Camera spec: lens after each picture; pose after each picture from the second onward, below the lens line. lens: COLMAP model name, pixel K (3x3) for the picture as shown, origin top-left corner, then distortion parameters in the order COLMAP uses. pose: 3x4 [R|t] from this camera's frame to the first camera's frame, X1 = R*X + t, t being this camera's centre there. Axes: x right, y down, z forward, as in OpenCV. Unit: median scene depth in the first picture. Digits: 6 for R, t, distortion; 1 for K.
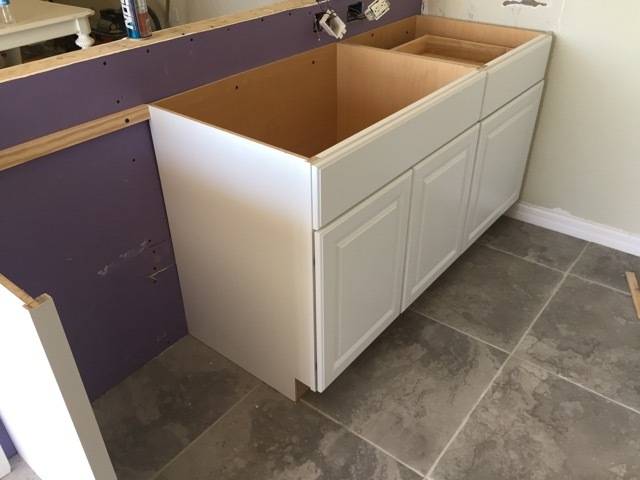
lens RADIAL K [[549.3, 0, 320.0], [0, 549.3, 240.0], [0, 0, 1]] dist [0.074071, -0.110061]
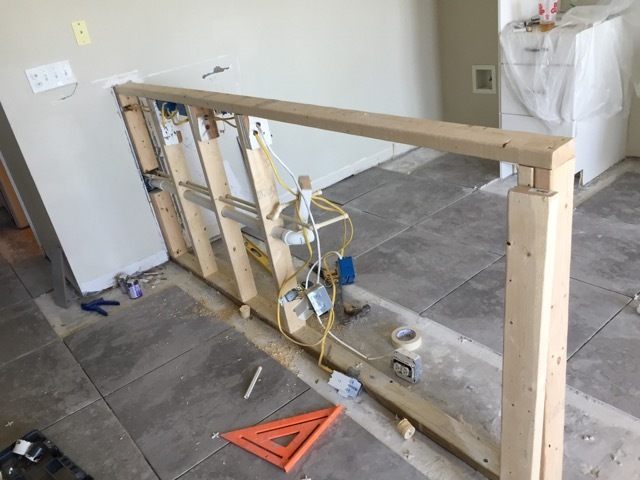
lens RADIAL K [[549.3, 0, 320.0], [0, 549.3, 240.0], [0, 0, 1]] dist [0.074071, -0.110061]
pose [[0.214429, -0.456929, 0.863270, -1.144763], [0.653646, 0.723878, 0.220789, -0.302636], [-0.725787, 0.516930, 0.453891, 0.467702]]
